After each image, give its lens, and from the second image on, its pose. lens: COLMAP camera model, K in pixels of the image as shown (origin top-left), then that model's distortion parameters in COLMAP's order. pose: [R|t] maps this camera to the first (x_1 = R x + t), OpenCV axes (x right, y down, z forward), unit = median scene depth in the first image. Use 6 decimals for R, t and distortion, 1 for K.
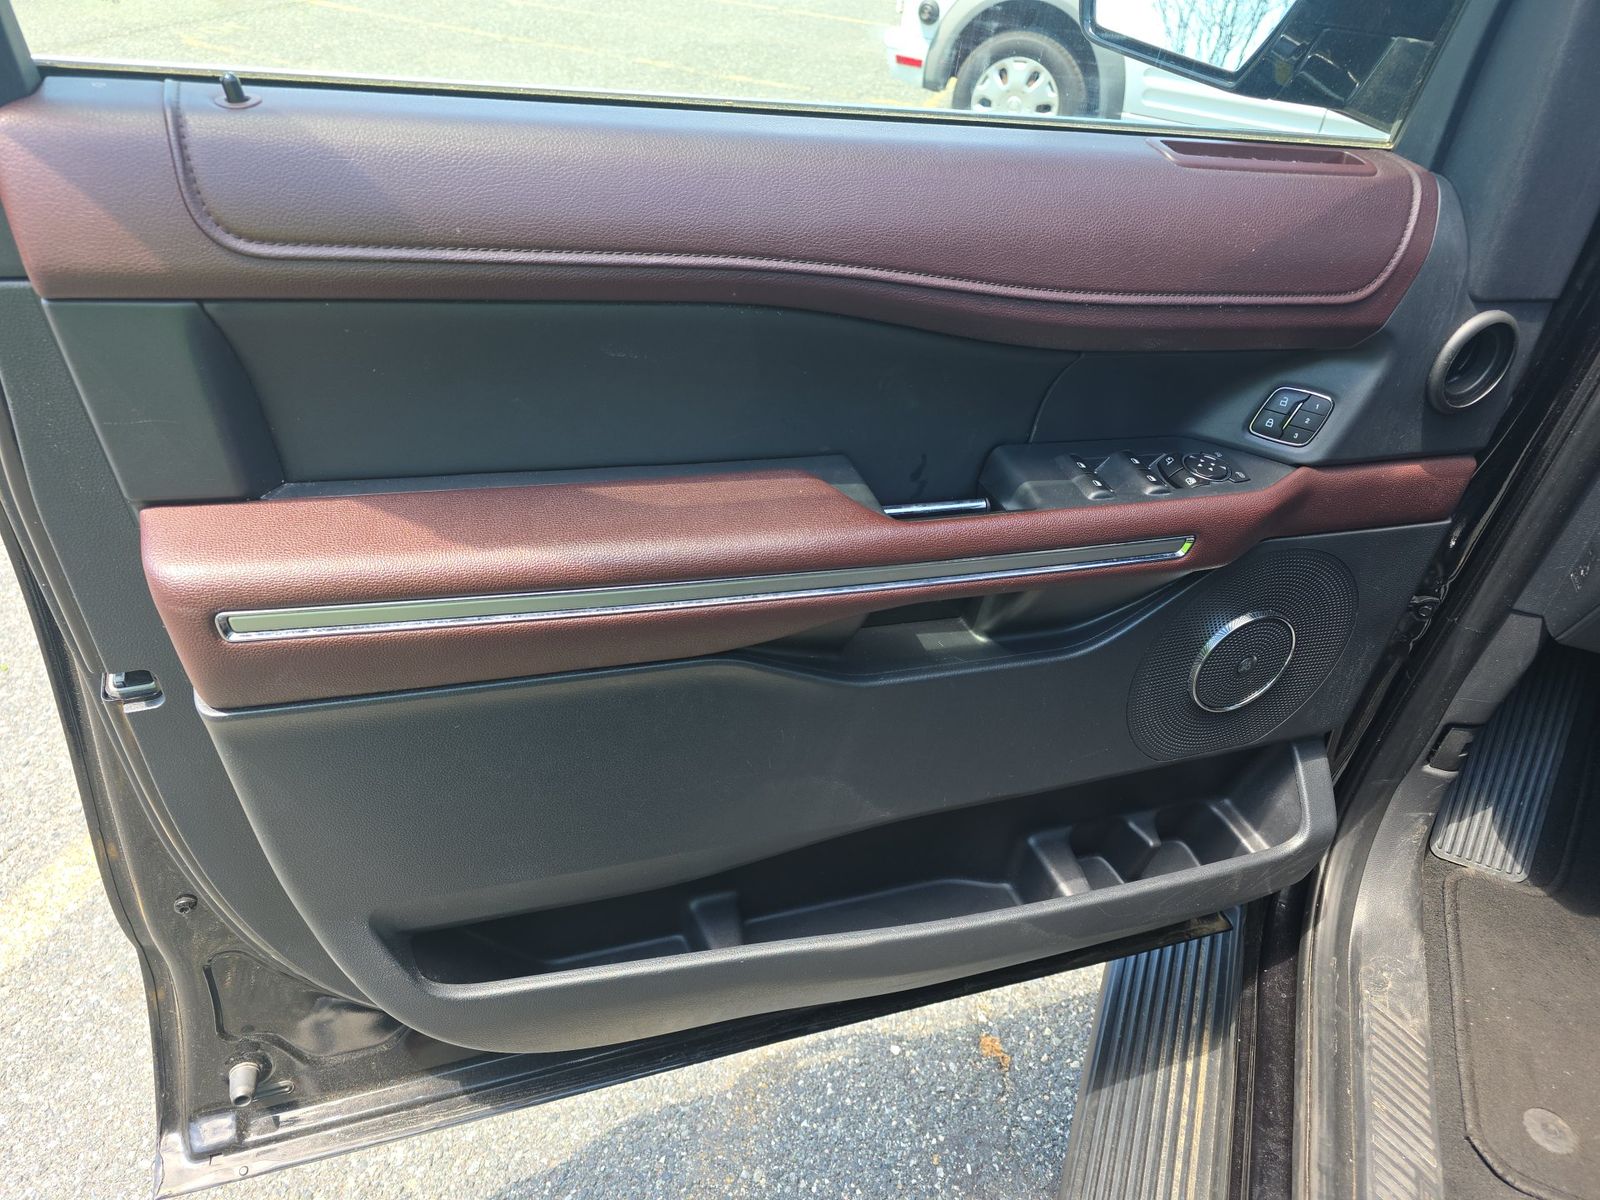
lens RADIAL K [[1078.6, 0, 800.0], [0, 1078.6, 600.0], [0, 0, 1]] dist [0.039831, -0.026581]
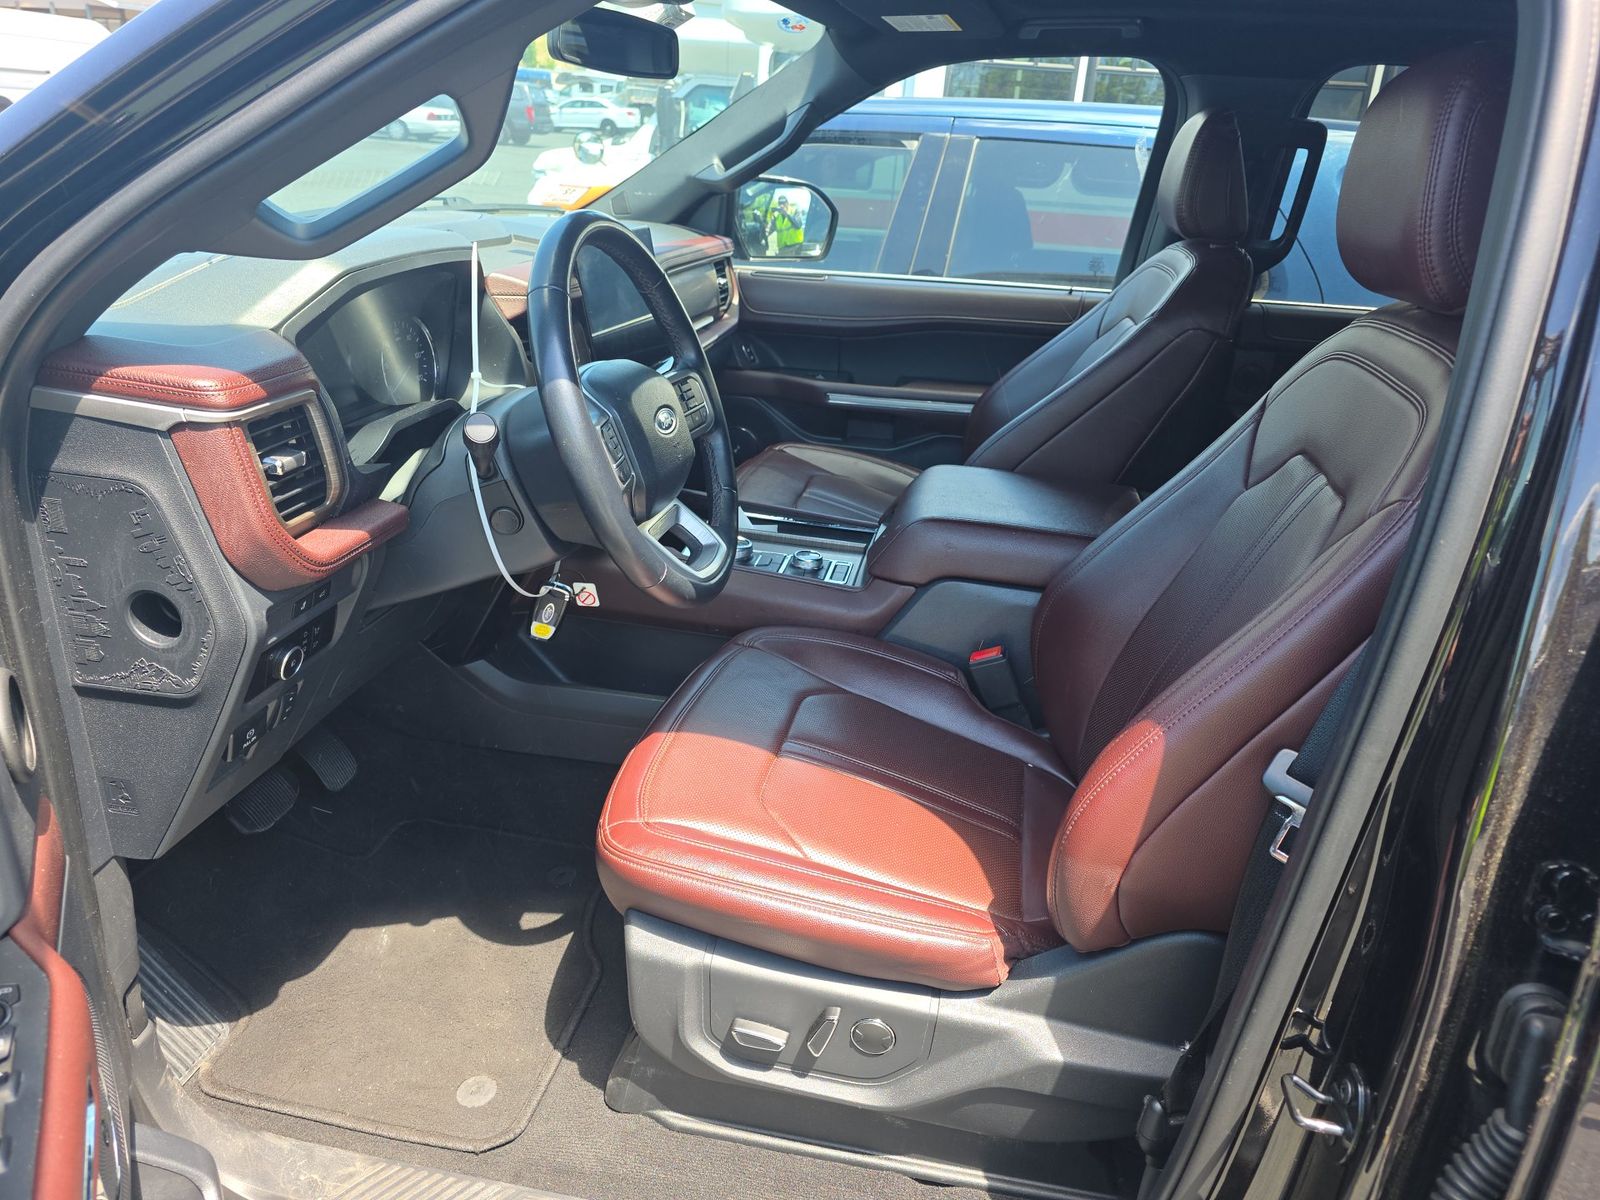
lens RADIAL K [[1078.6, 0, 800.0], [0, 1078.6, 600.0], [0, 0, 1]] dist [0.039831, -0.026581]
pose [[-0.190320, -0.467473, 0.863277, -0.164684], [0.526060, 0.693882, 0.491720, -0.274851], [-0.828878, 0.547720, 0.113859, 0.223005]]
